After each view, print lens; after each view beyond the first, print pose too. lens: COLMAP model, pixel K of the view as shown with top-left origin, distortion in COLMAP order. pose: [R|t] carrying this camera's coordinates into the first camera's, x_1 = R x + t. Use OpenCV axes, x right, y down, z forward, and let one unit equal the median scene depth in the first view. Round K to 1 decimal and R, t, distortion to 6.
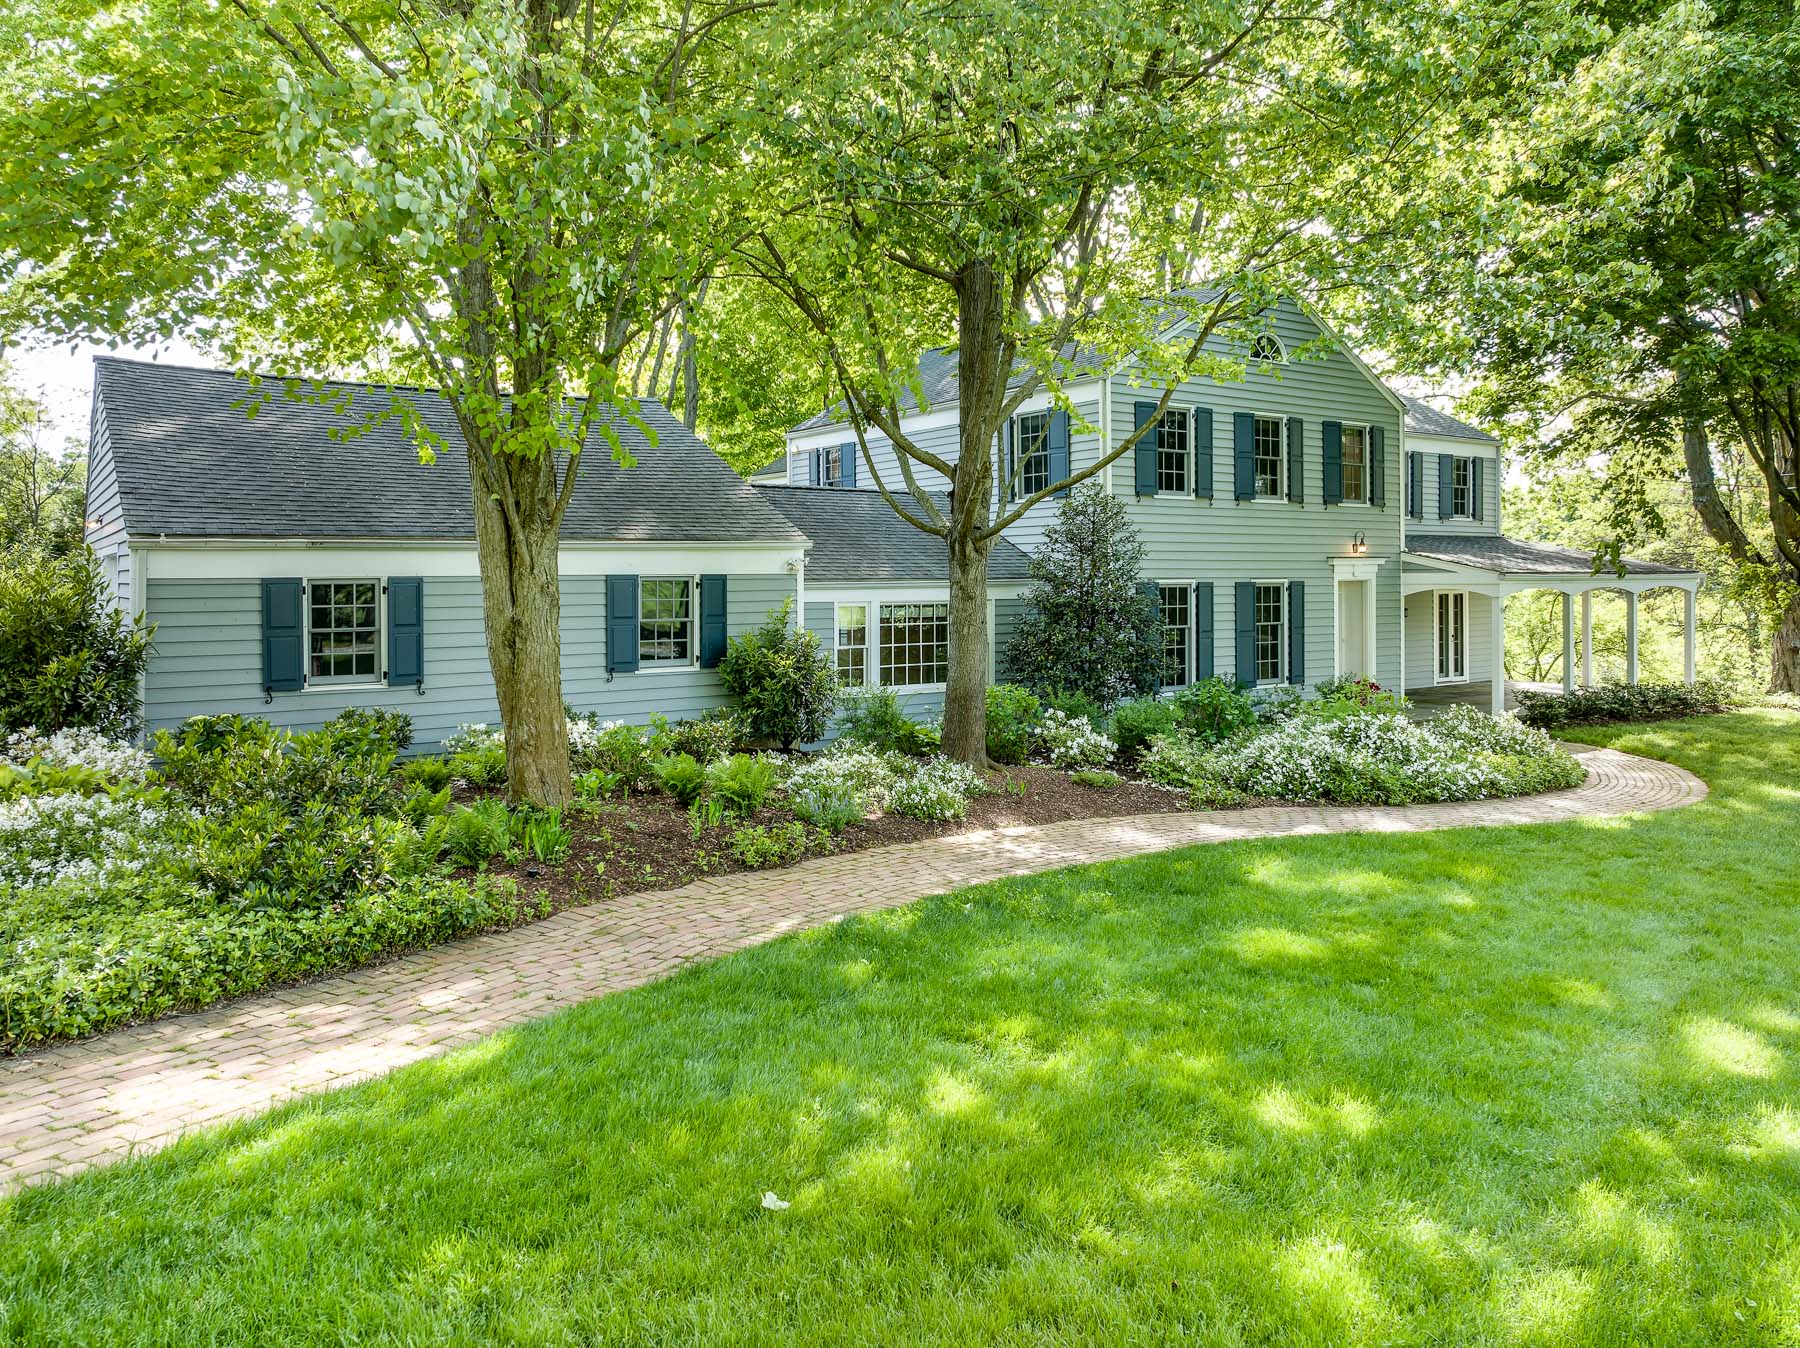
lens RADIAL K [[1261.4, 0, 901.0], [0, 1261.4, 613.6], [0, 0, 1]] dist [0.002291, -0.000130]
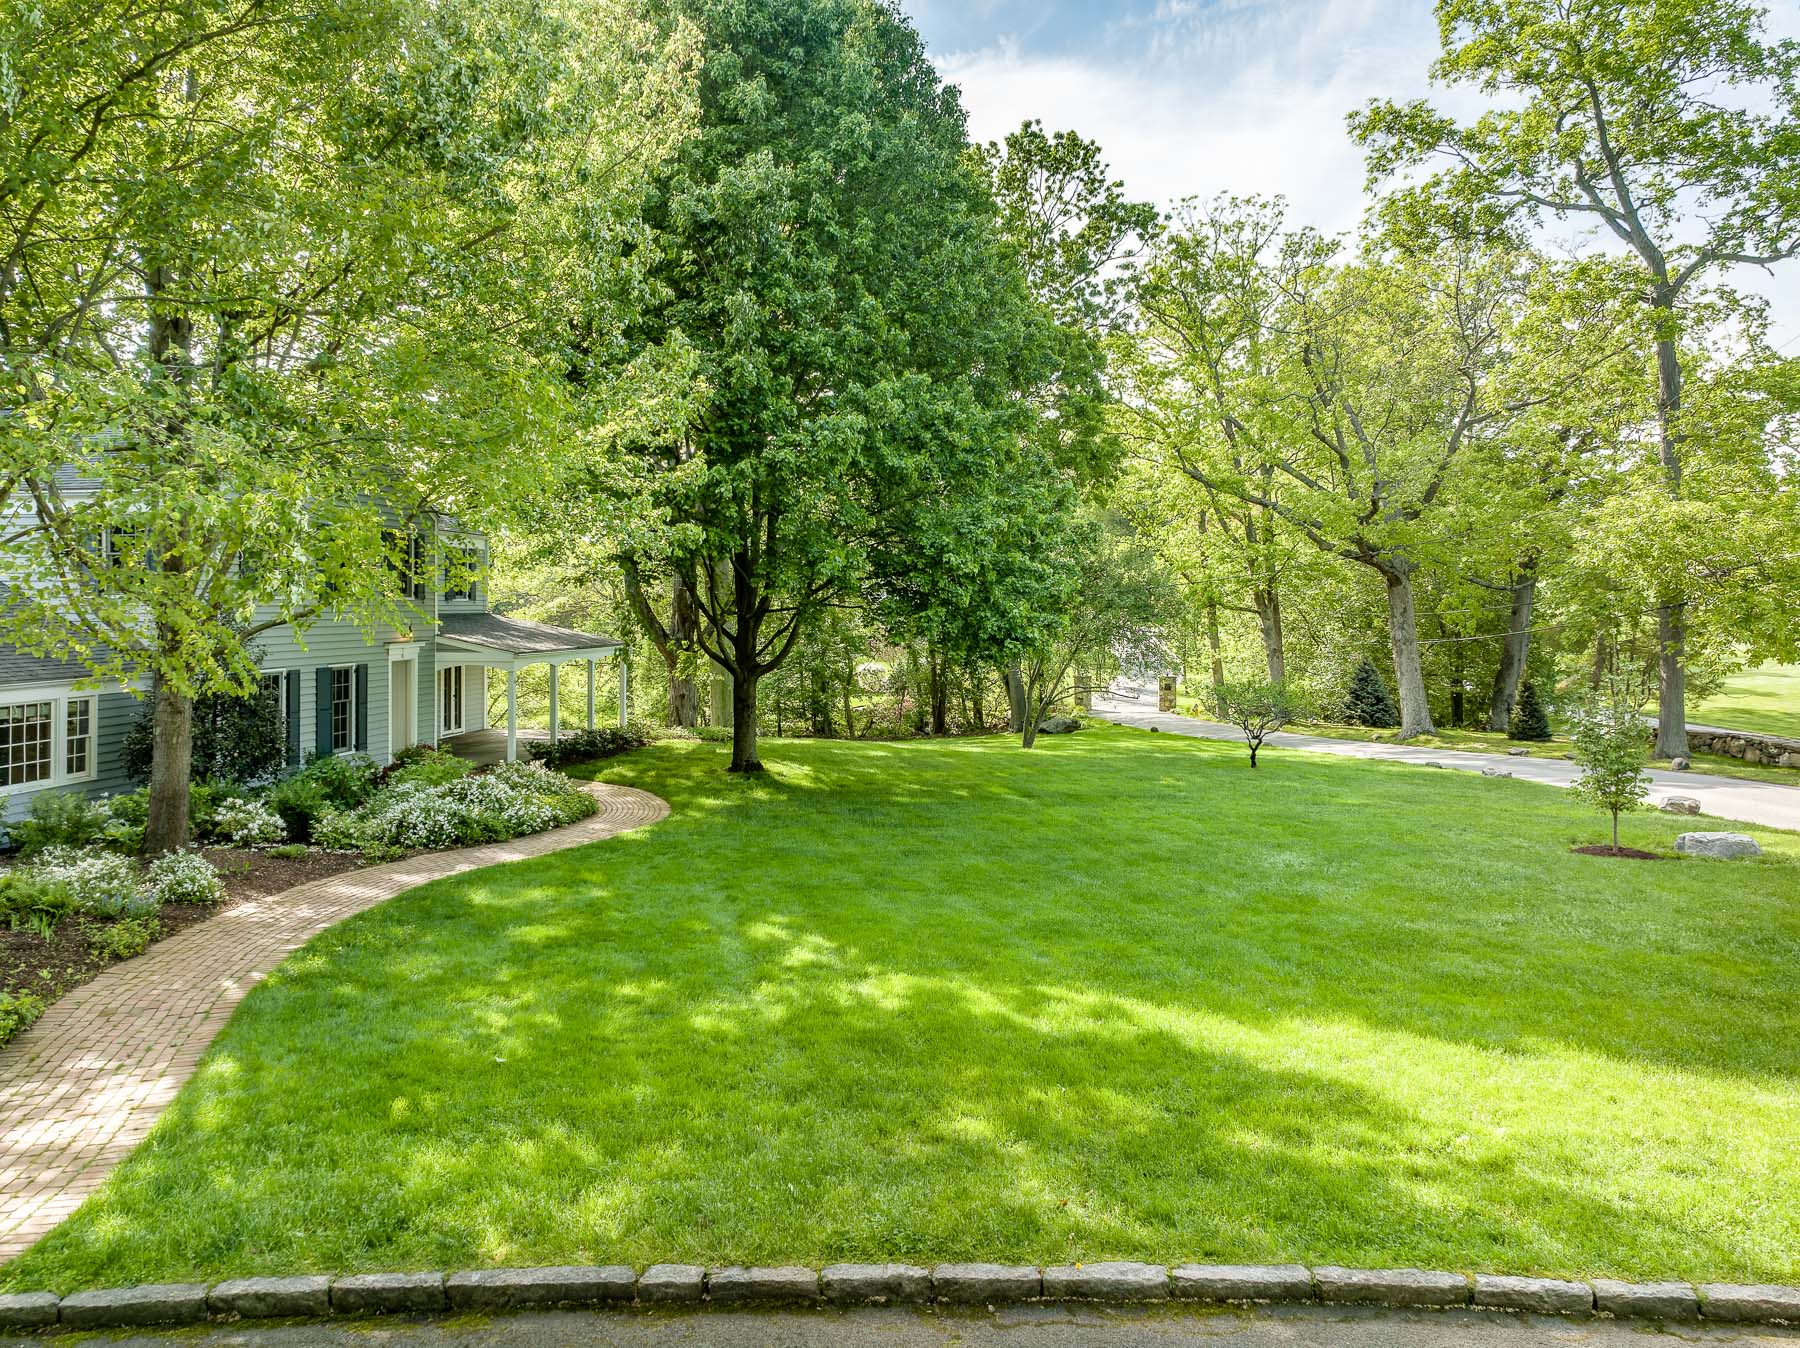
lens RADIAL K [[1261.4, 0, 901.0], [0, 1261.4, 613.6], [0, 0, 1]] dist [0.002291, -0.000130]
pose [[0.674515, 0.003216, 0.738255, -0.242012], [0.013698, 0.999764, -0.016870, -0.050382], [-0.738134, 0.021492, 0.674311, -0.195049]]
